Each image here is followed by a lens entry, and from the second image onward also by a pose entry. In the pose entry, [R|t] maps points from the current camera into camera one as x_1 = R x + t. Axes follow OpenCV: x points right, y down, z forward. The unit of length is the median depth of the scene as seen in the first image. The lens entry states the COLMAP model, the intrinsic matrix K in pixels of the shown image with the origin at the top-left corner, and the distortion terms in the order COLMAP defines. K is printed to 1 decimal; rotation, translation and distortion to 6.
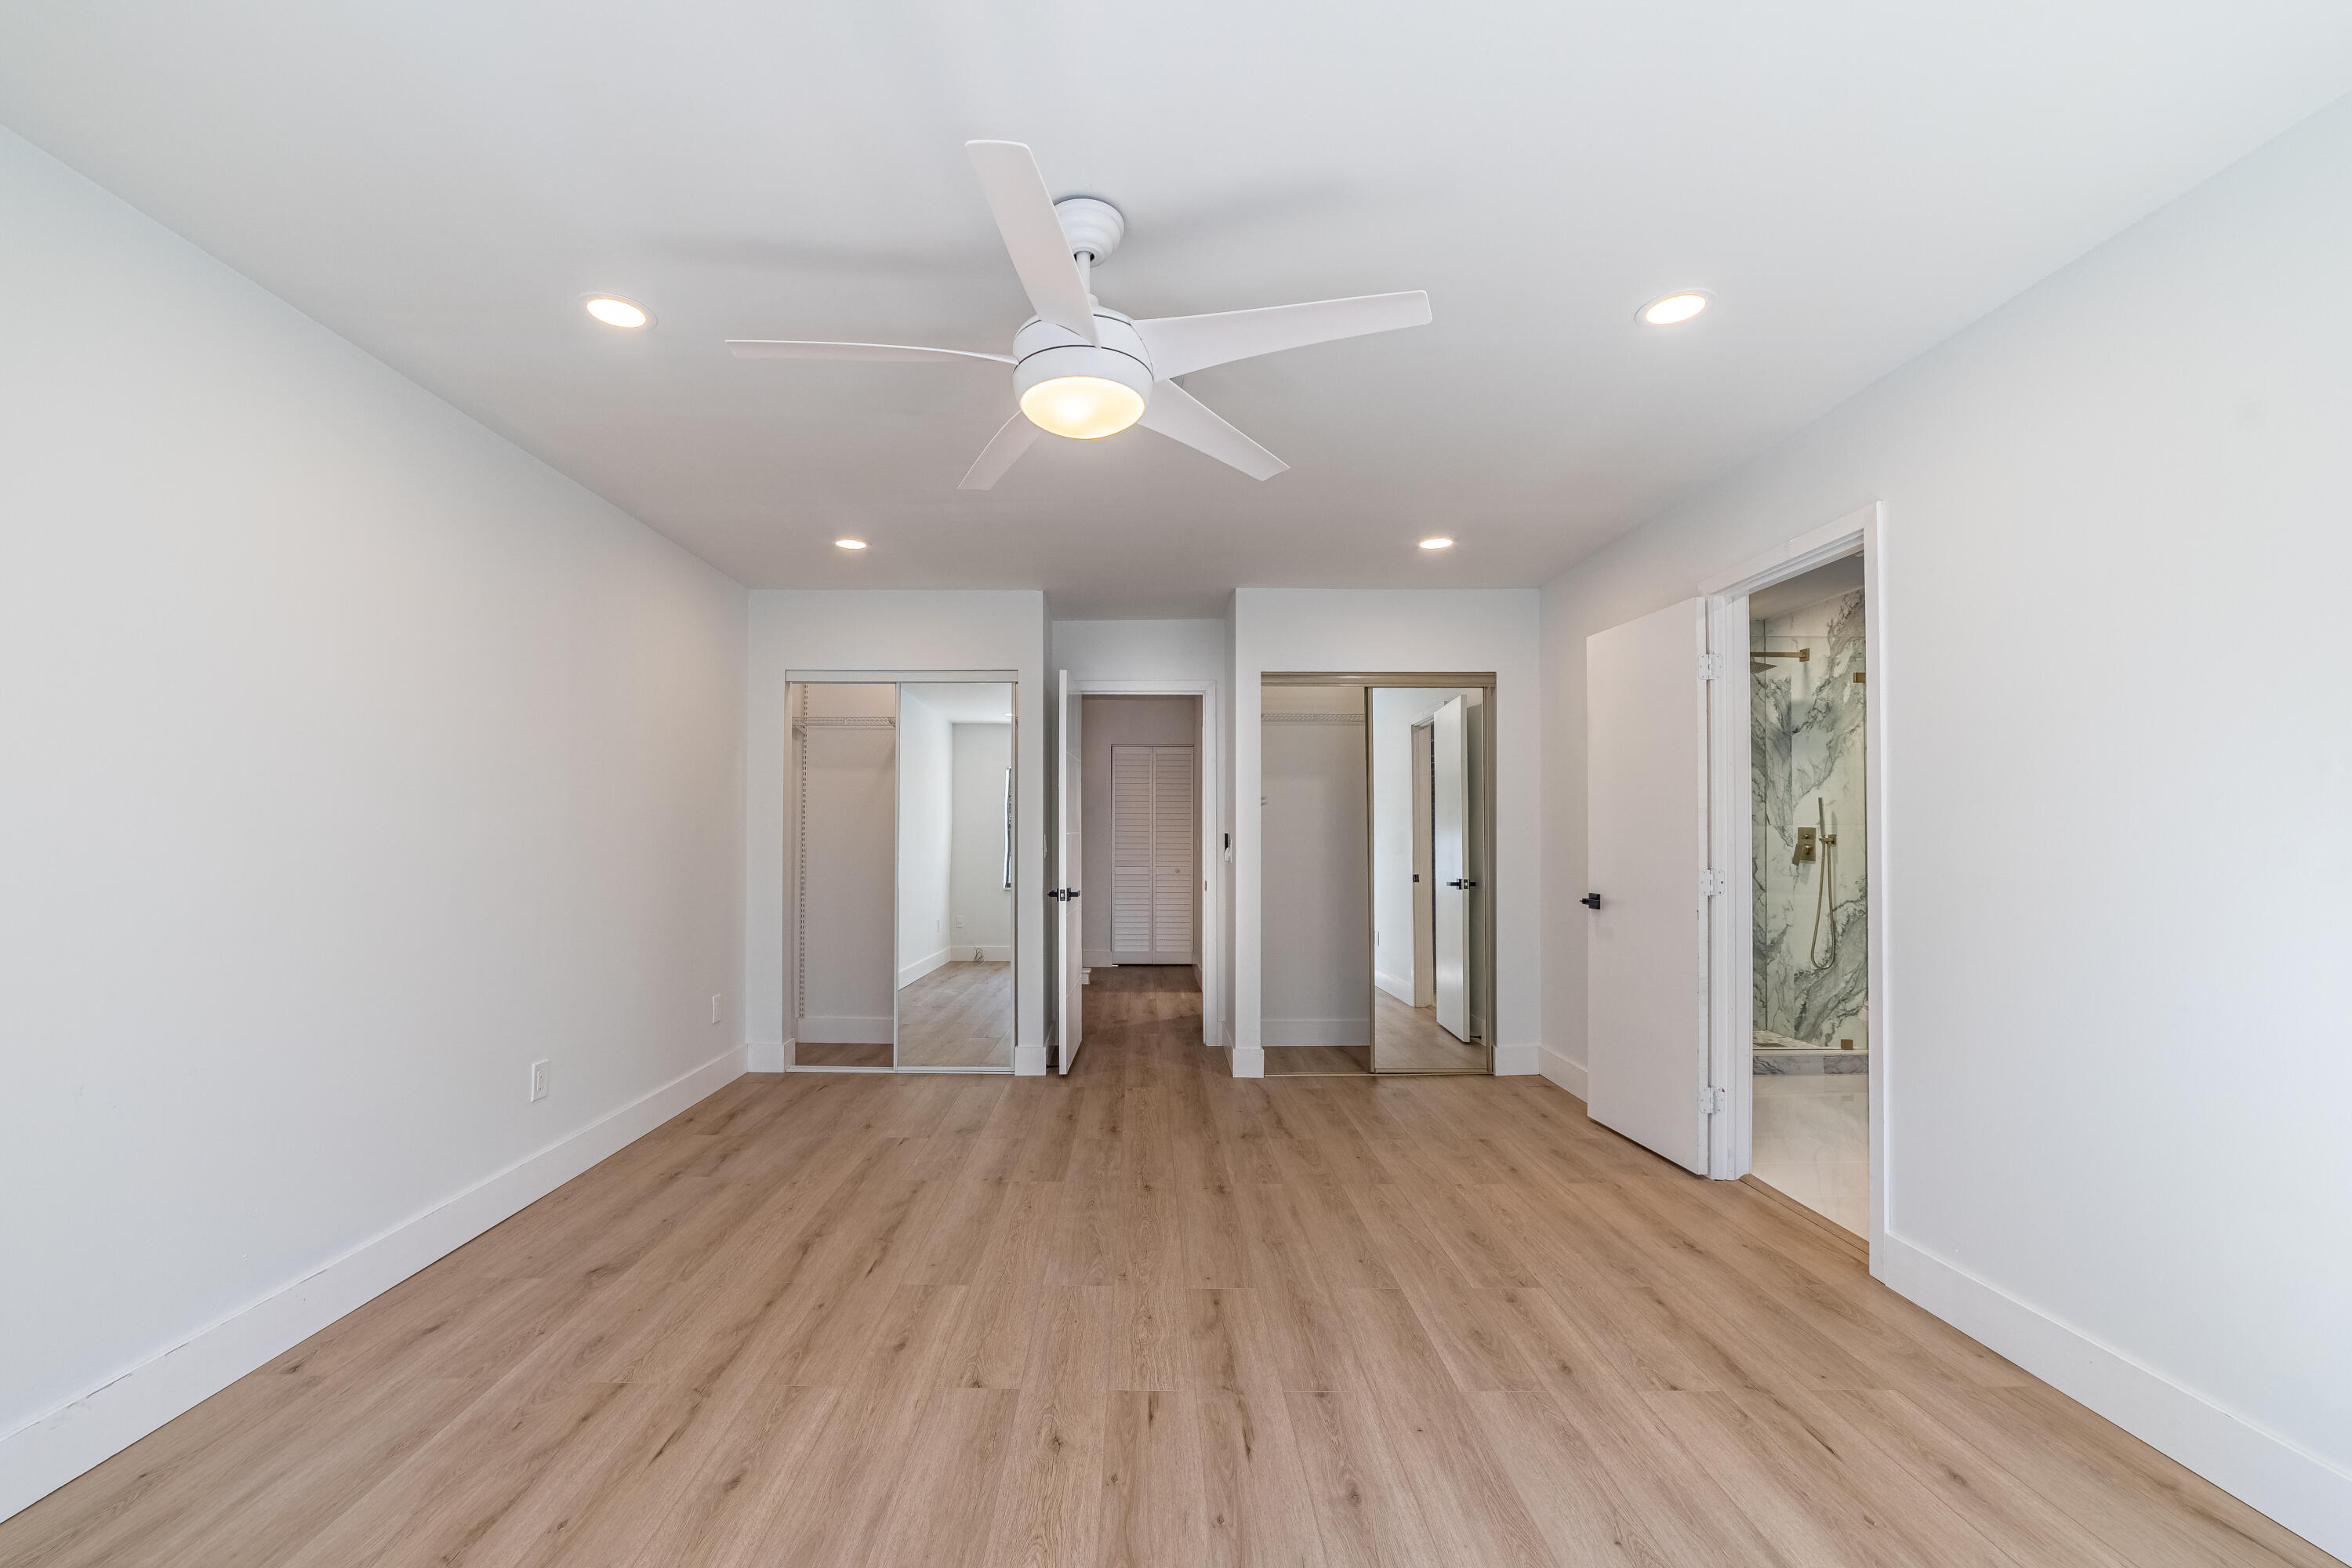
lens RADIAL K [[995.6, 0, 1162.3], [0, 995.6, 787.9], [0, 0, 1]] dist [-0.036378, 0.013163]
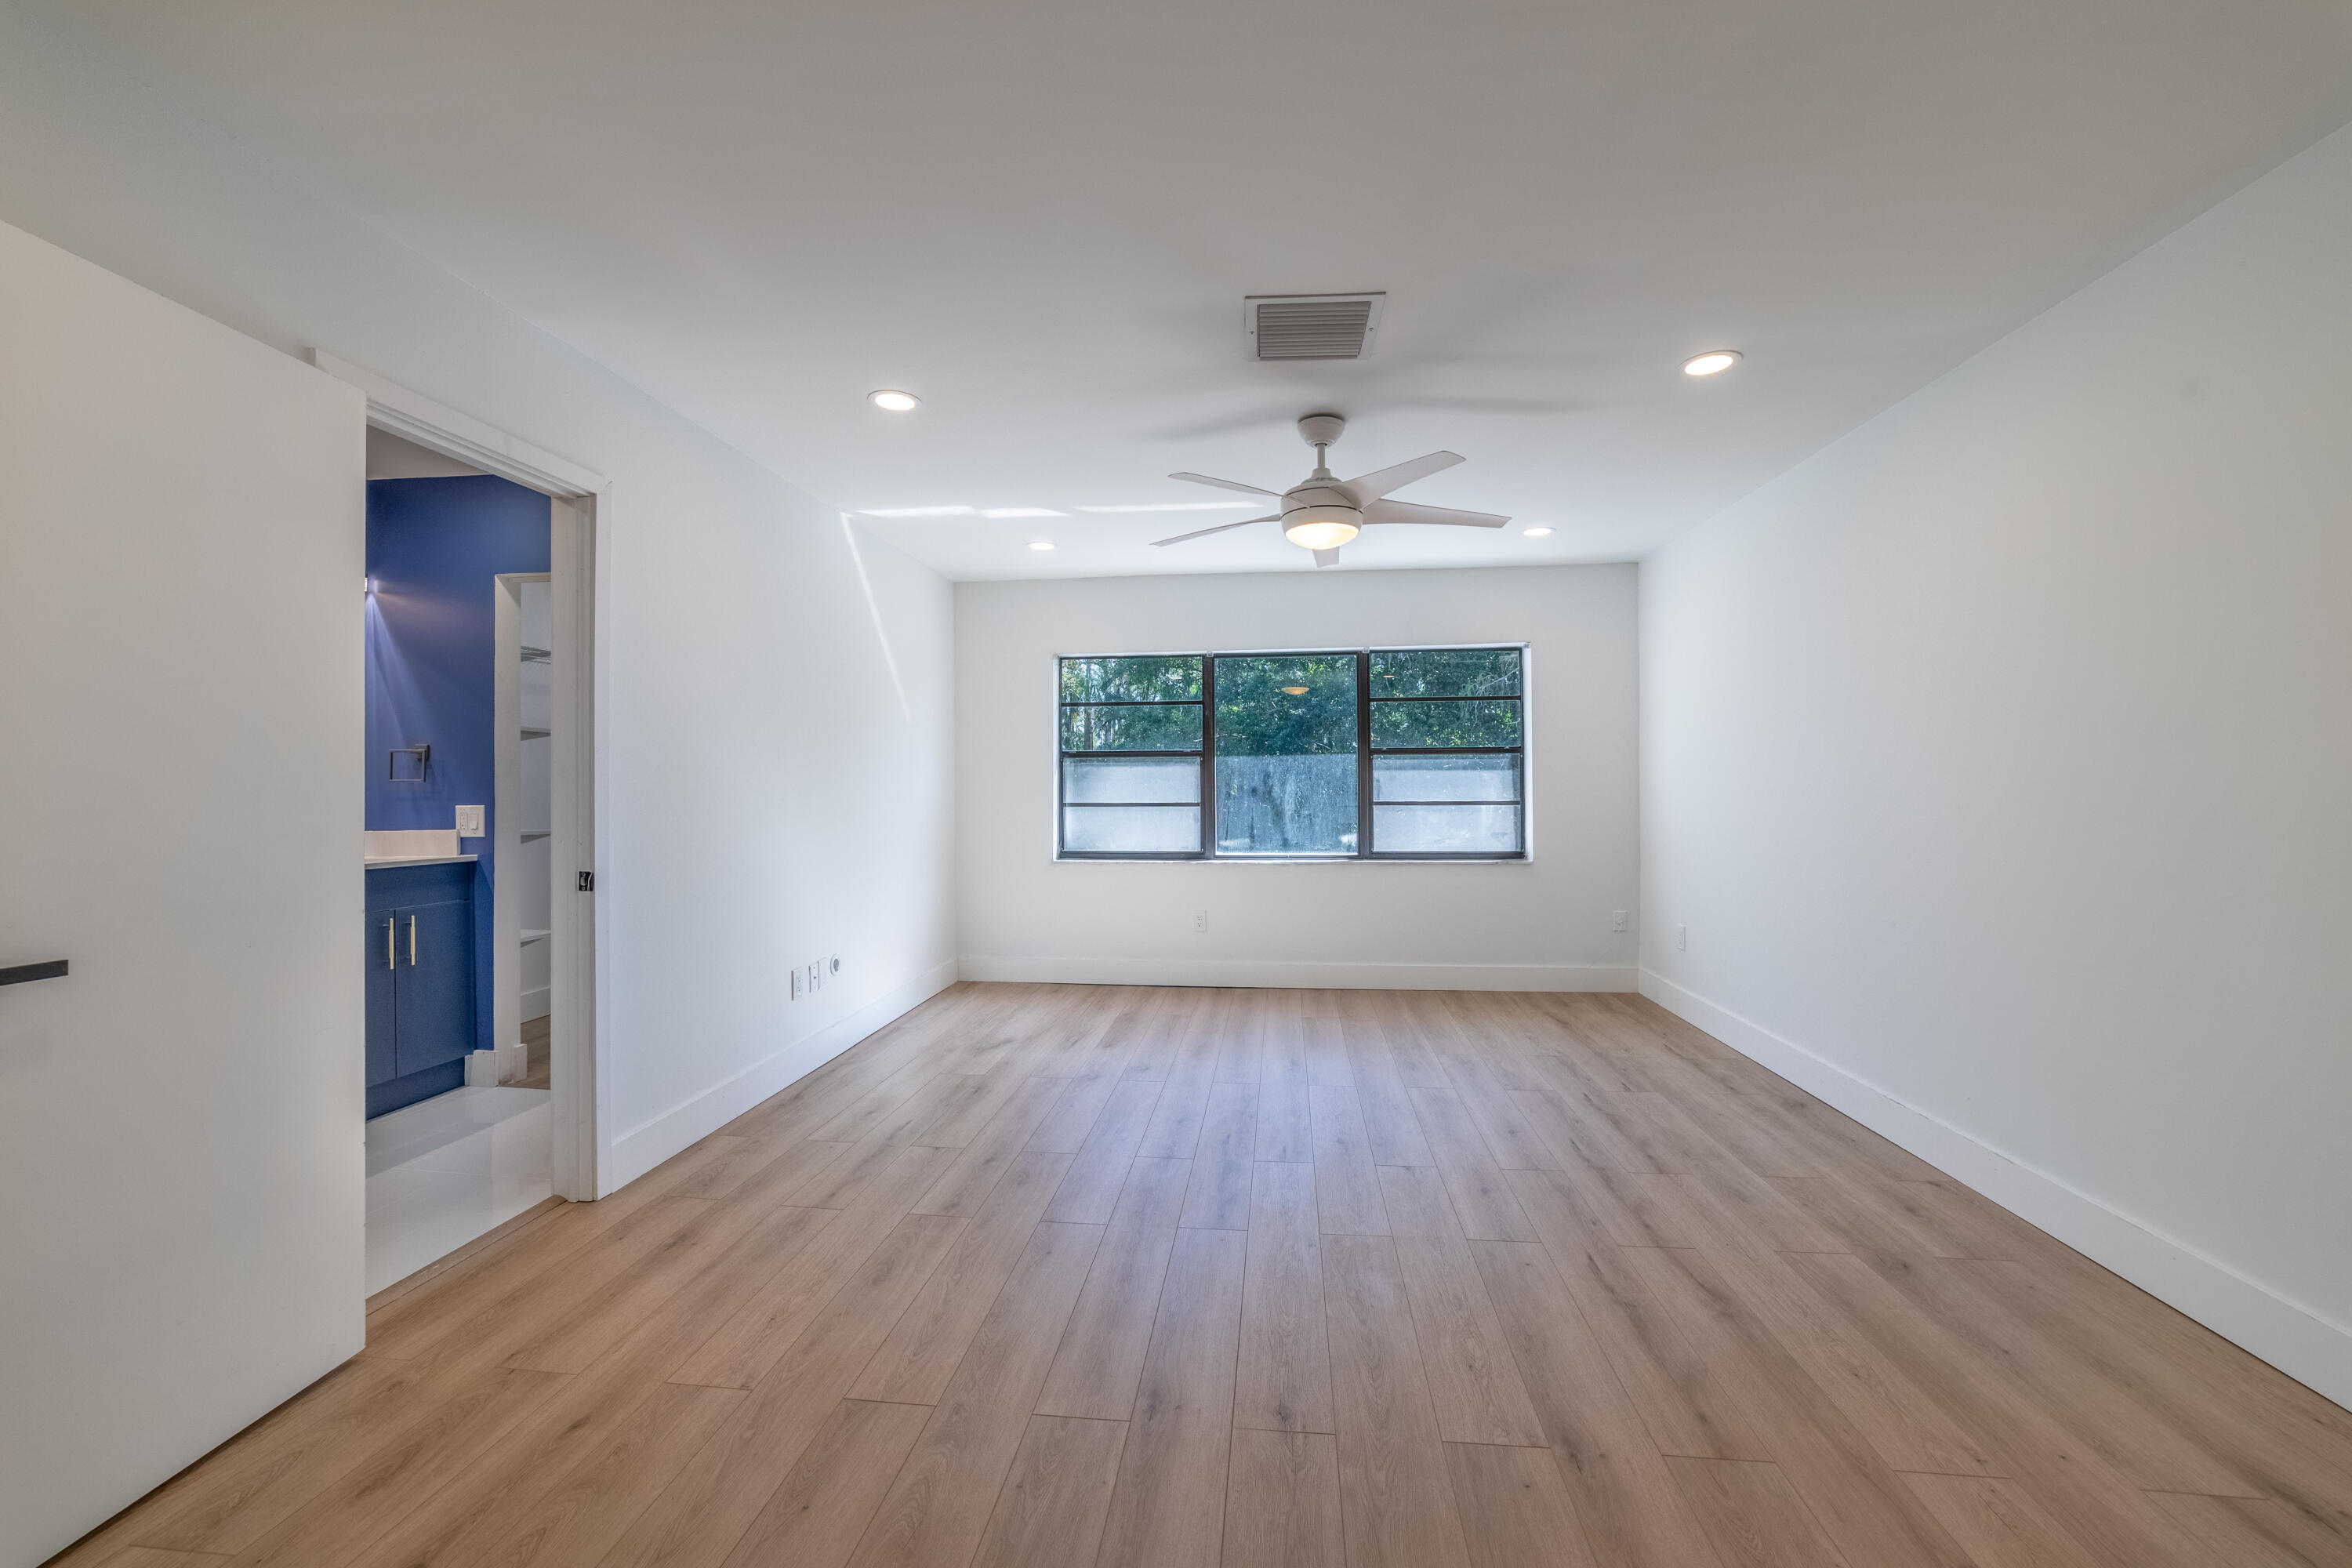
lens RADIAL K [[995.6, 0, 1162.3], [0, 995.6, 787.9], [0, 0, 1]] dist [-0.036378, 0.013163]
pose [[-0.989896, 0.003709, 0.141750, -0.034834], [-0.002474, 0.999054, -0.043420, 0.096729], [-0.141777, -0.043332, -0.988950, 2.014862]]
